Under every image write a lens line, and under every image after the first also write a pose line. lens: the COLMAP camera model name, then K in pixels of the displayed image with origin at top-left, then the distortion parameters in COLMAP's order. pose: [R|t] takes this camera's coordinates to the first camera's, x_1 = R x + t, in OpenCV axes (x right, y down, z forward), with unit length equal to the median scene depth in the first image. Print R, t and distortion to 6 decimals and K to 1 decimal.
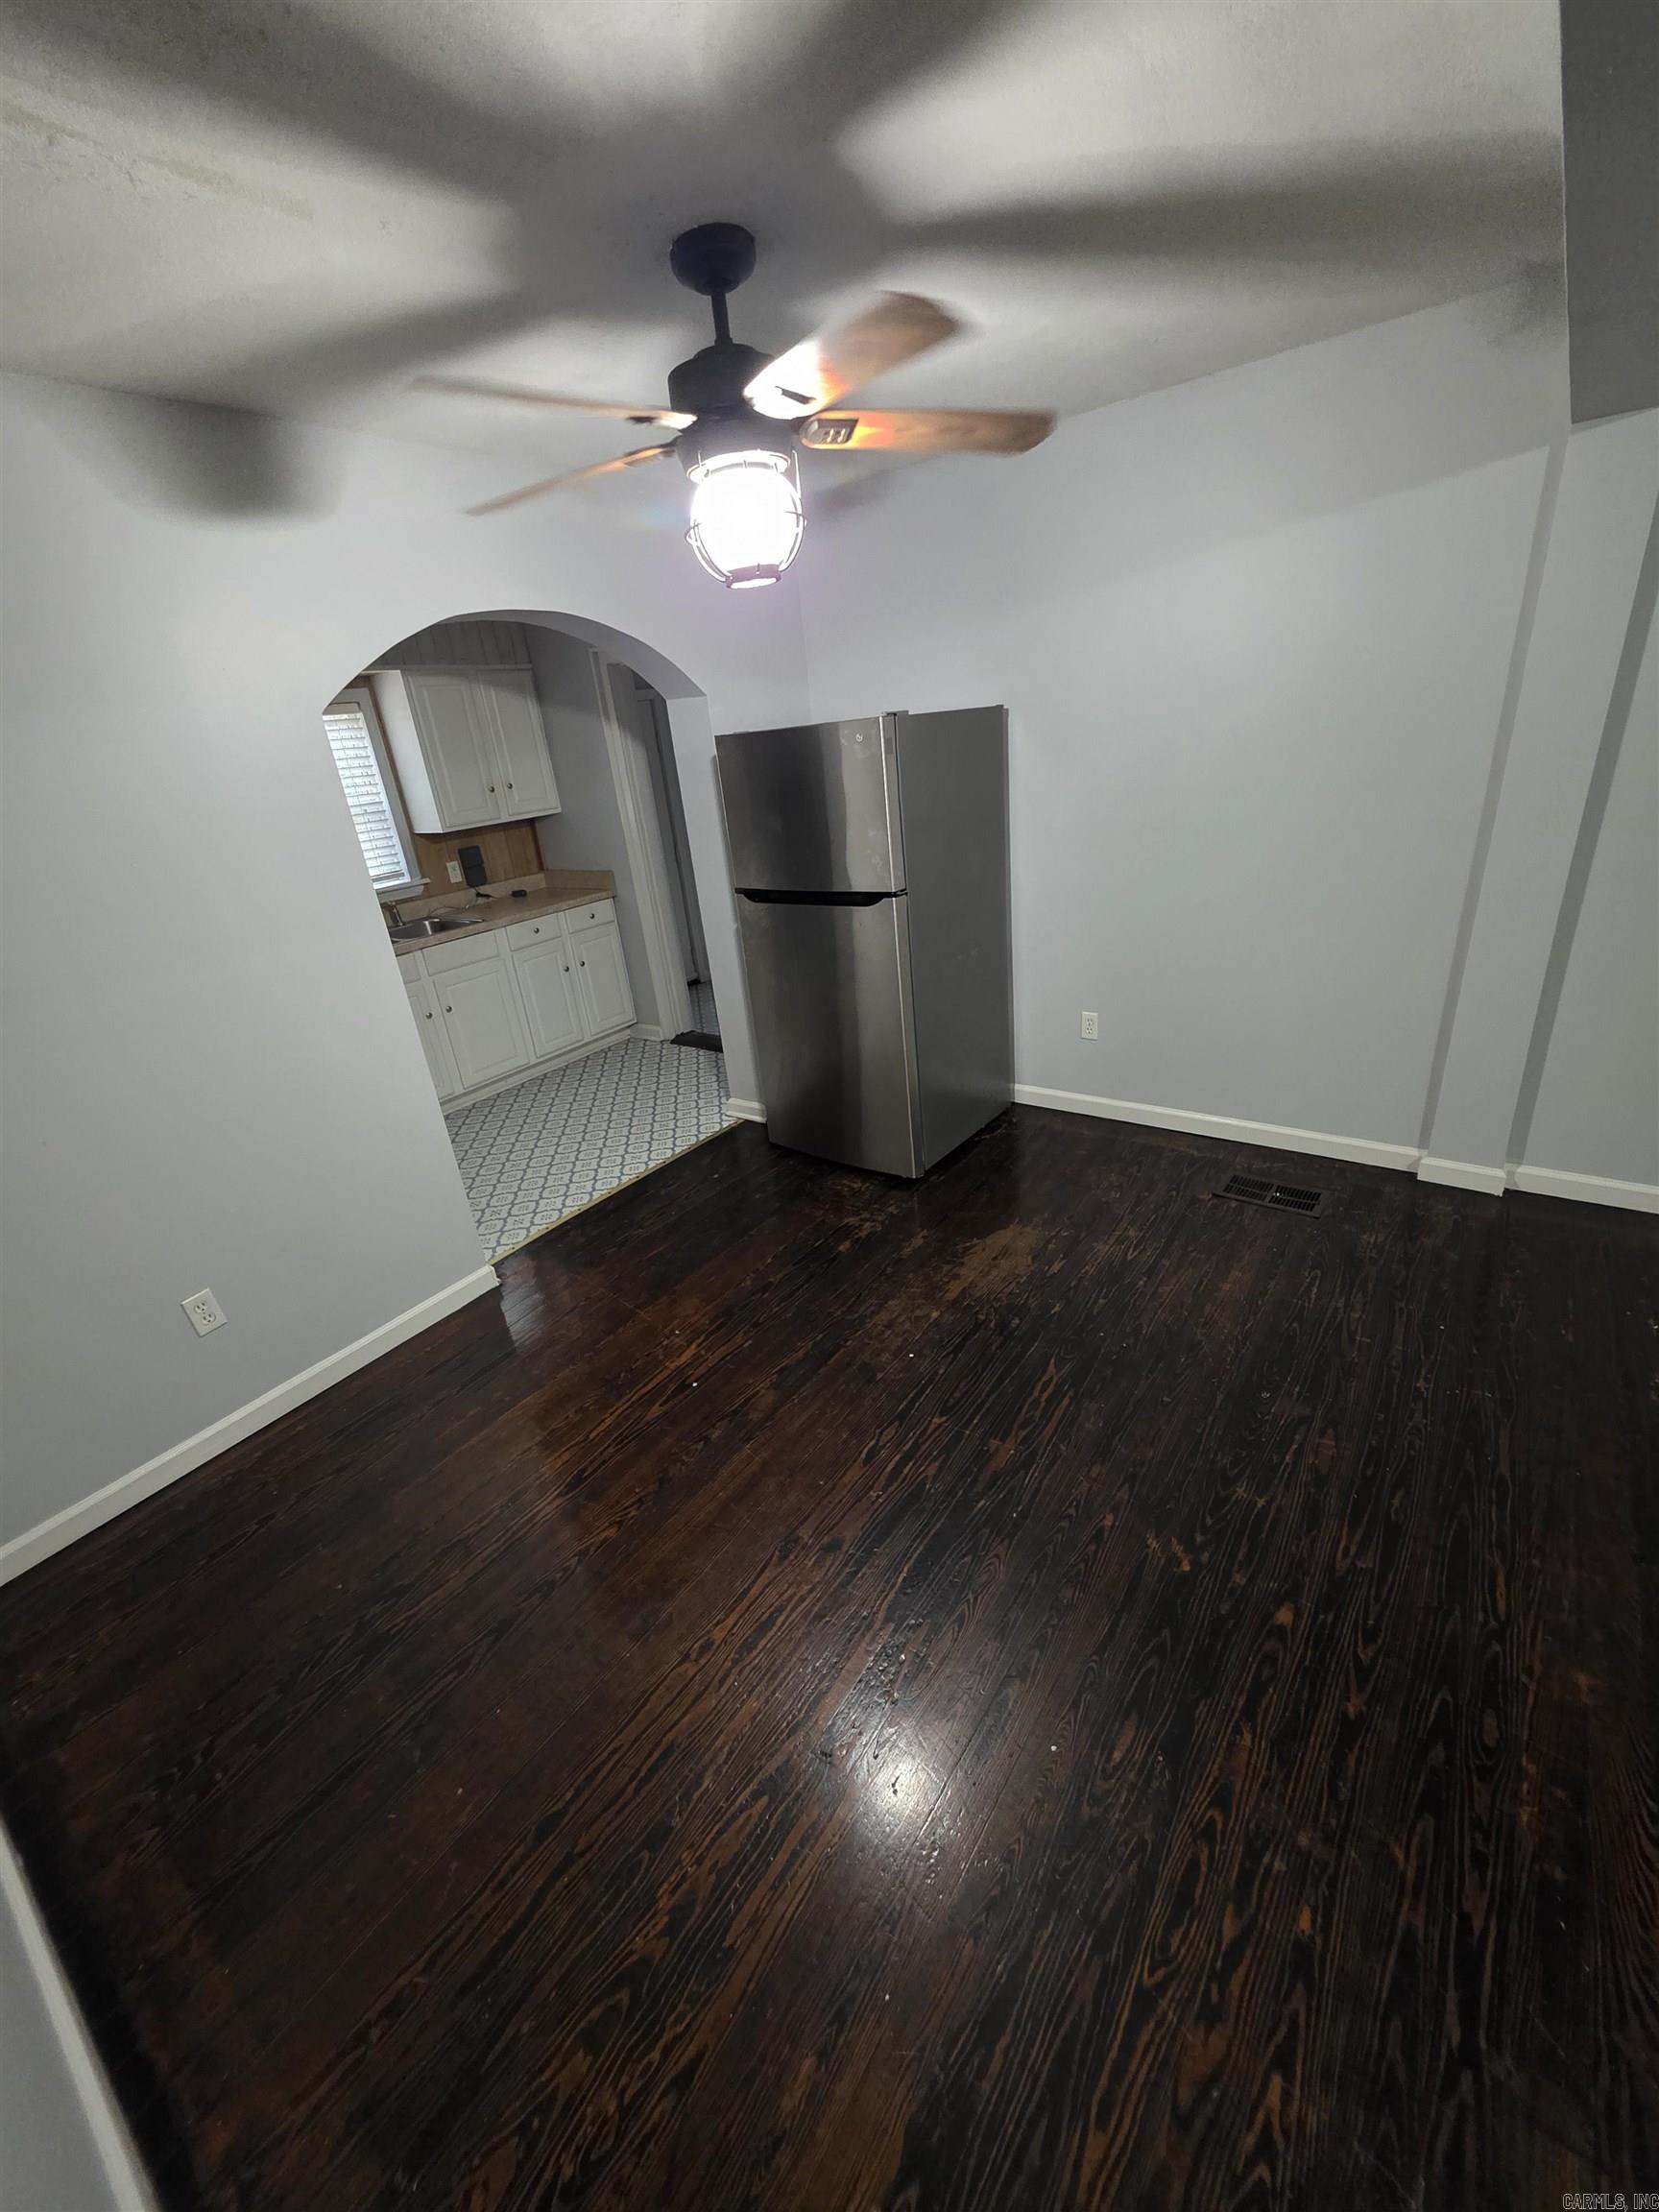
lens RADIAL K [[881.4, 0, 829.5], [0, 881.4, 1106.0], [0, 0, 1]] dist [0.002467, -0.000558]
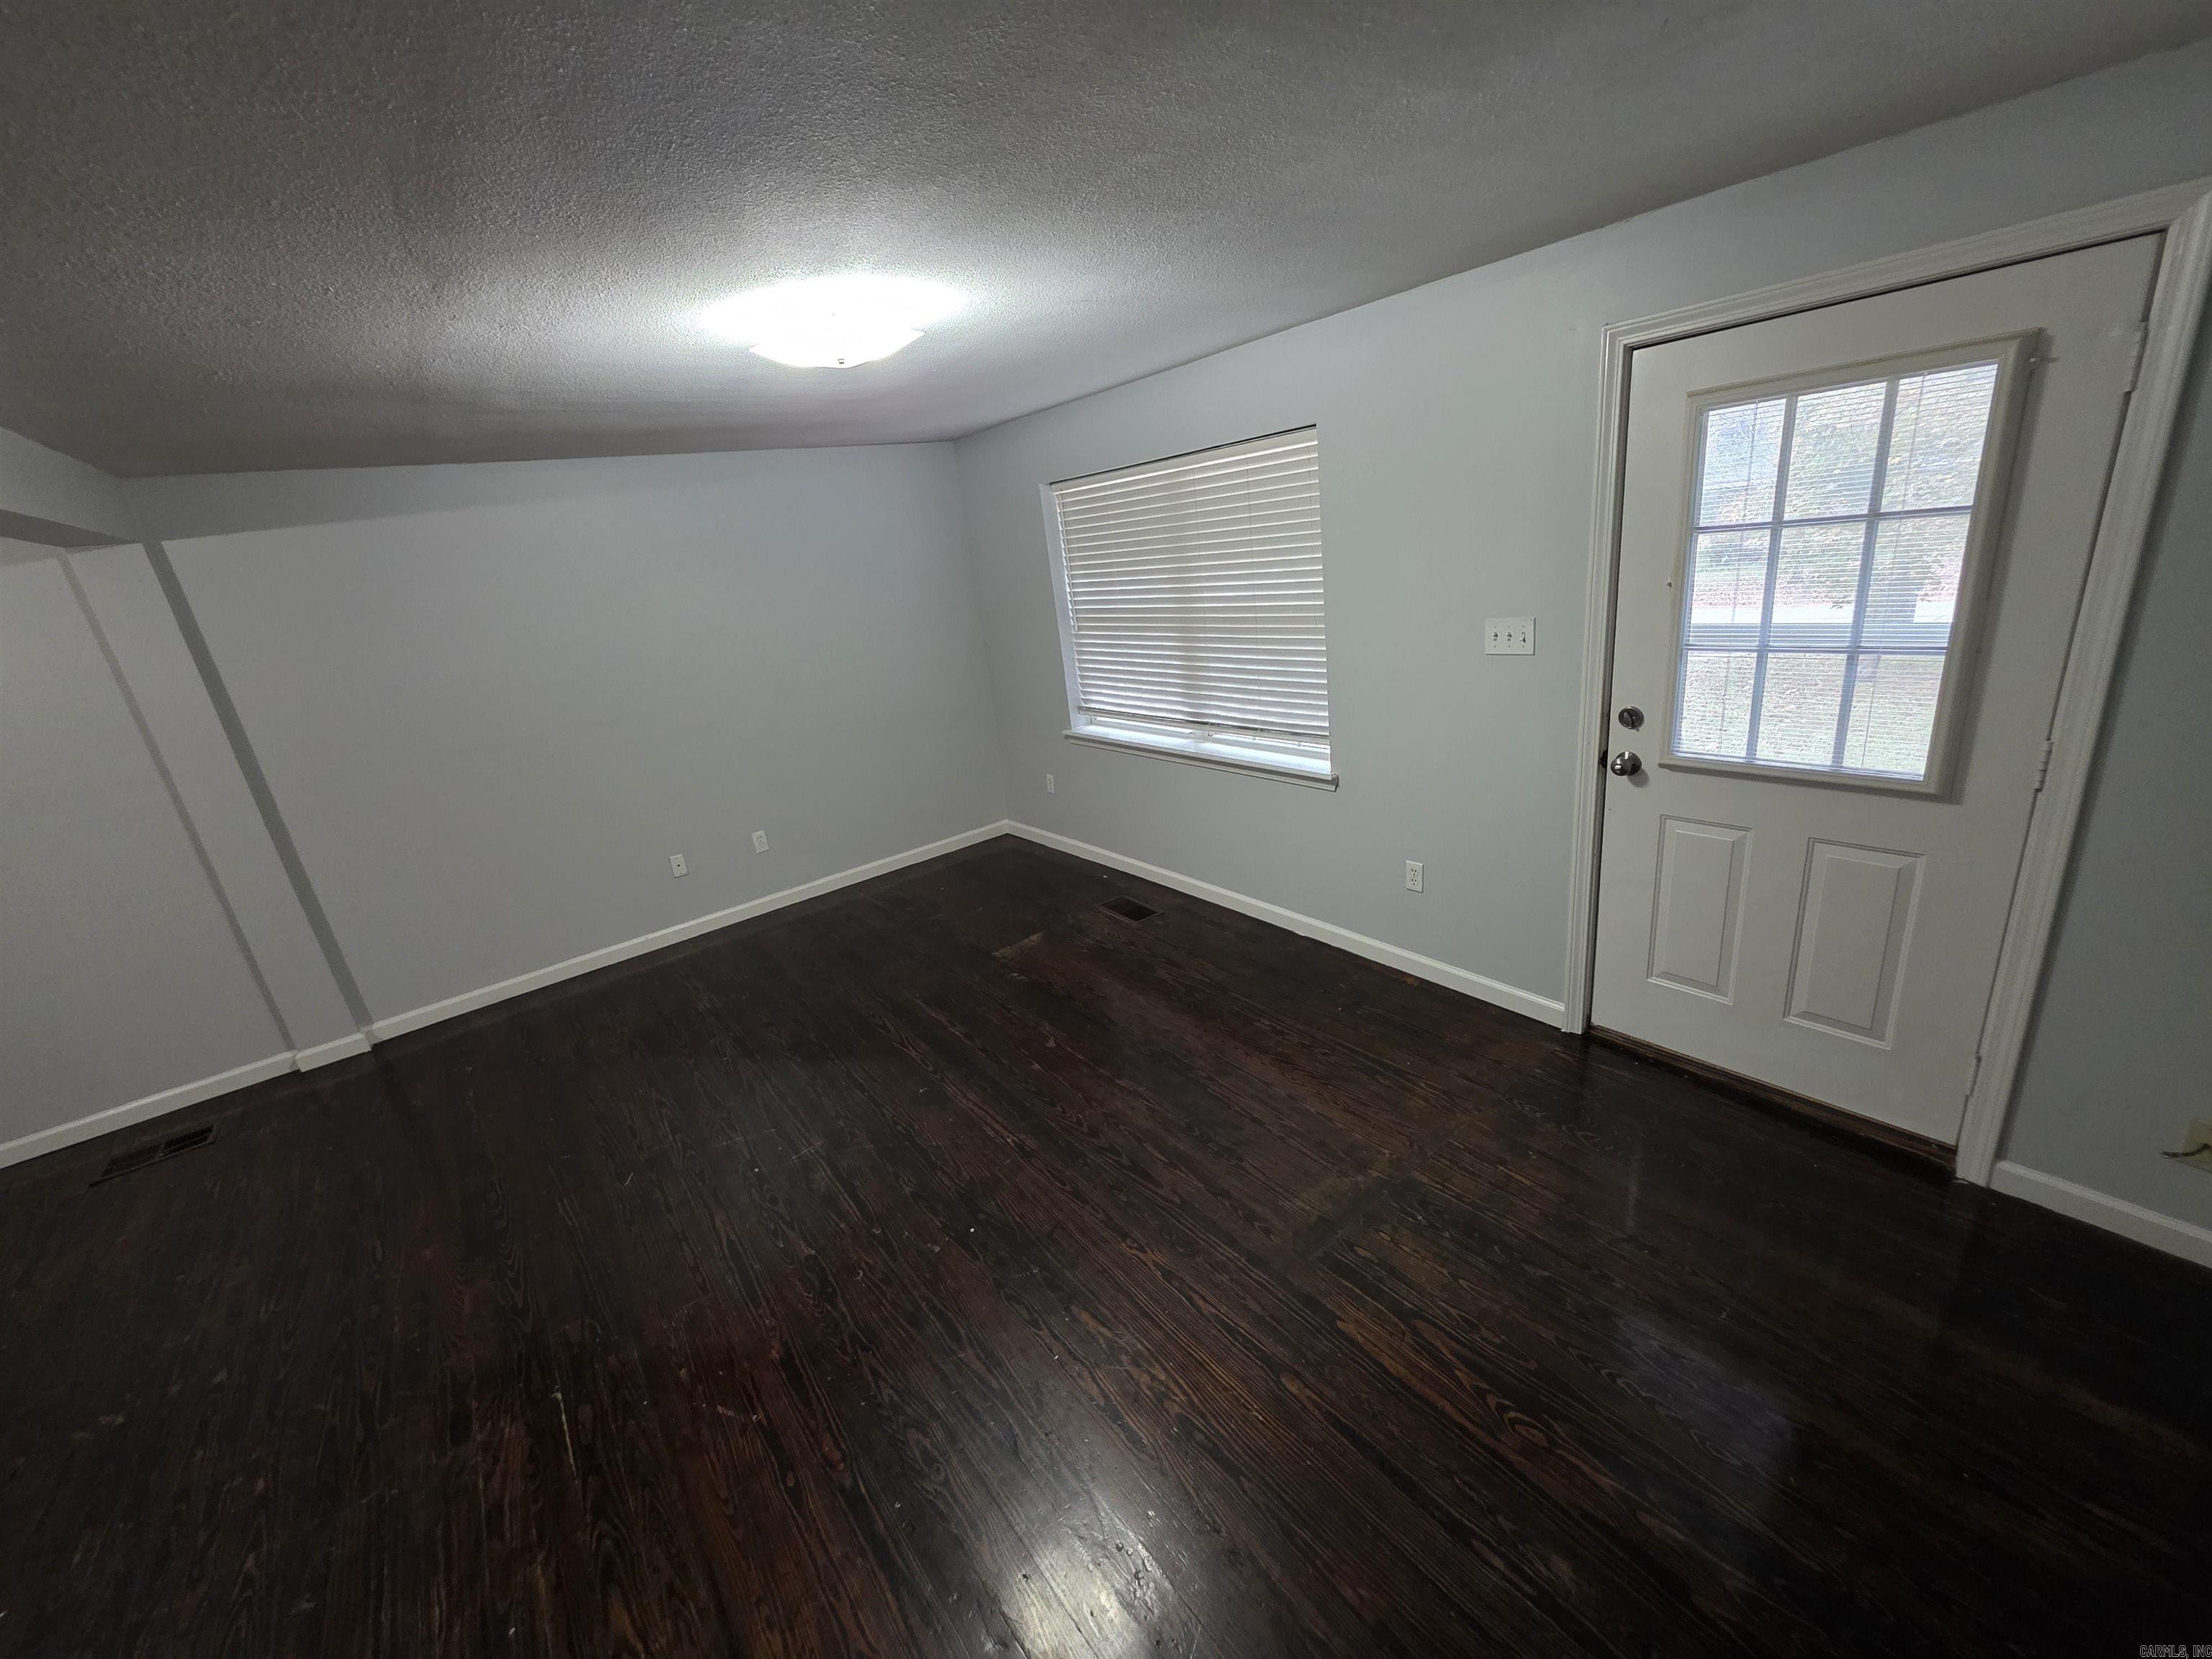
lens RADIAL K [[881.4, 0, 1106.0], [0, 881.4, 829.5], [0, 0, 1]] dist [0.002467, -0.000558]
pose [[0.281204, -0.238899, 0.929436, -0.132451], [0.461979, 0.882605, 0.087089, 0.299907], [-0.841130, 0.404890, 0.358558, -0.815218]]
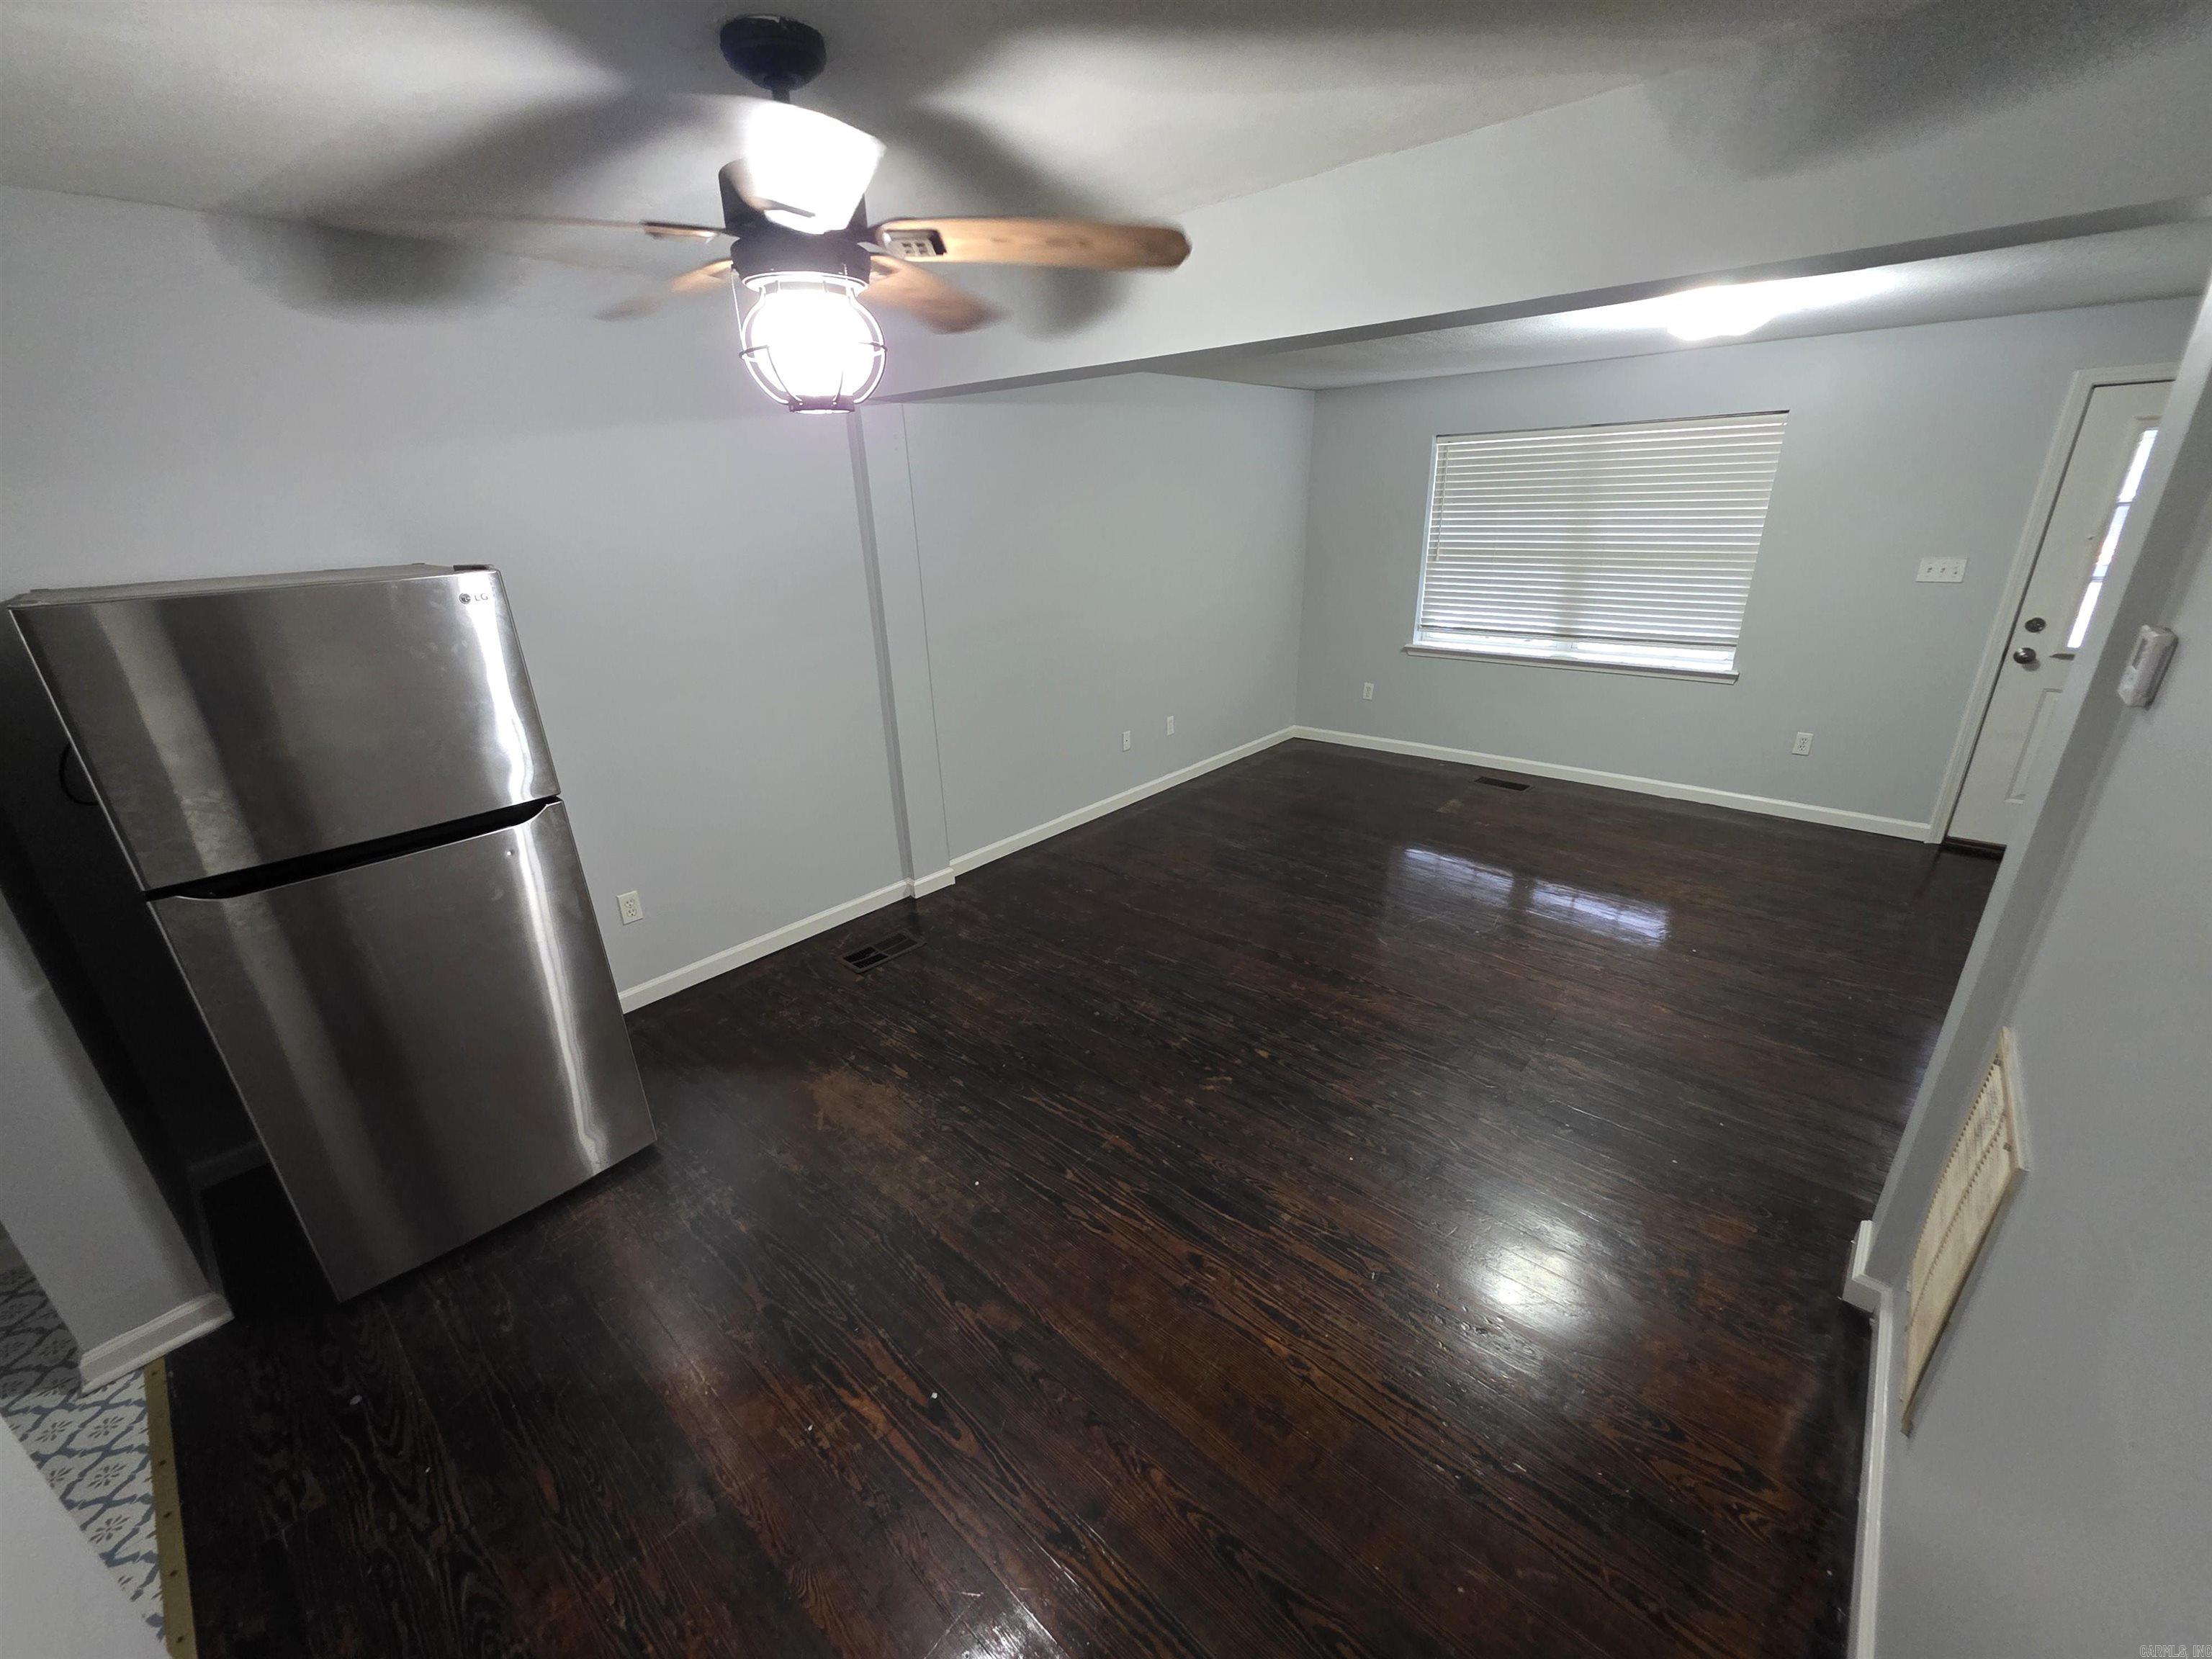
lens RADIAL K [[881.7, 0, 1096.9], [0, 881.7, 829.8], [0, 0, 1]] dist [0.002327, -0.000493]
pose [[0.090095, -0.261243, 0.961059, -0.929600], [0.417081, 0.886185, 0.201790, -0.265037], [-0.904393, 0.382659, 0.188800, 0.678247]]
